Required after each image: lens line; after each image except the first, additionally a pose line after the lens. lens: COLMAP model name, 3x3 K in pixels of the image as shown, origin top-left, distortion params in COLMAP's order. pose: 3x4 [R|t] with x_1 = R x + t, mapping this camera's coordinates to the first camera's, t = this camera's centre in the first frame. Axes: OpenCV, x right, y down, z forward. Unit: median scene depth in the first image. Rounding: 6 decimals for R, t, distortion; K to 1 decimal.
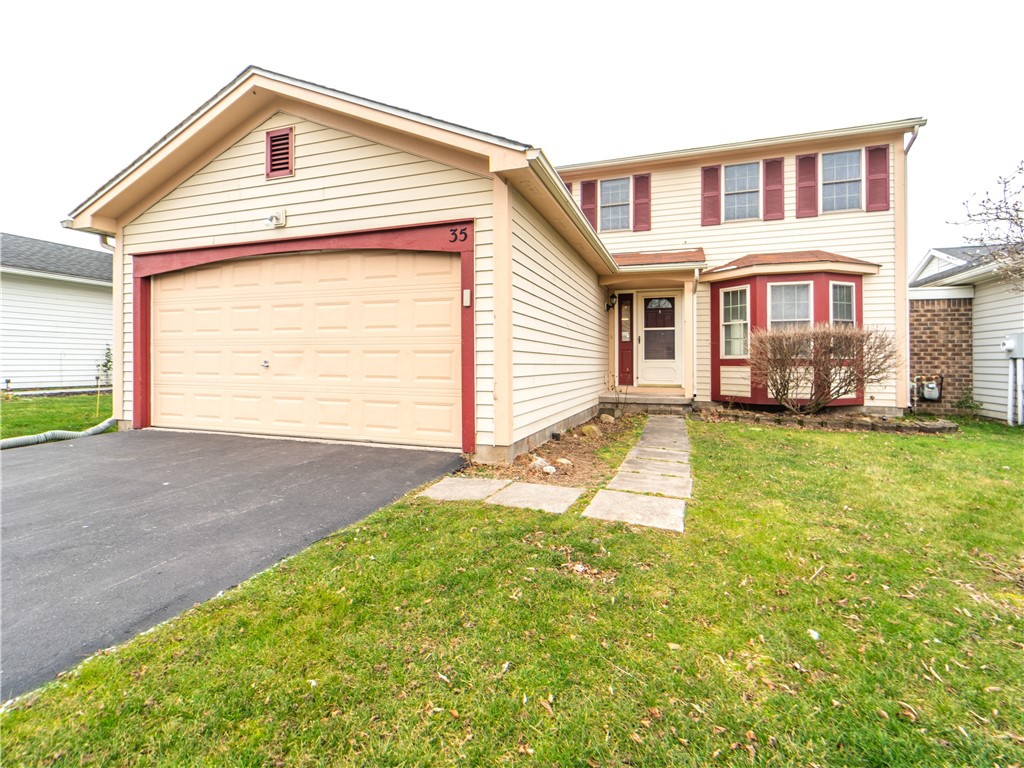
lens RADIAL K [[460.8, 0, 528.2], [0, 460.8, 356.6], [0, 0, 1]] dist [0.004048, -0.001527]
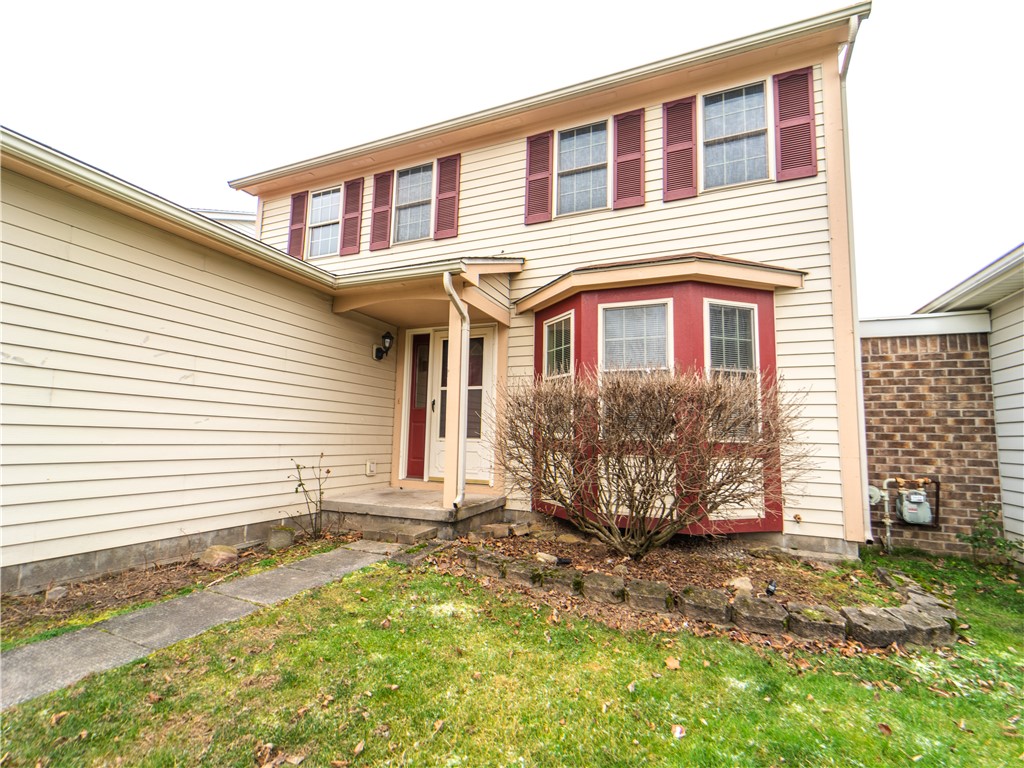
lens RADIAL K [[460.8, 0, 511.4], [0, 460.8, 390.2], [0, 0, 1]] dist [0.004048, -0.001527]
pose [[0.997742, 0.012392, -0.066003, 0.444131], [-0.018248, 0.995876, -0.088873, -0.003179], [0.064630, 0.089876, 0.993854, 0.436002]]
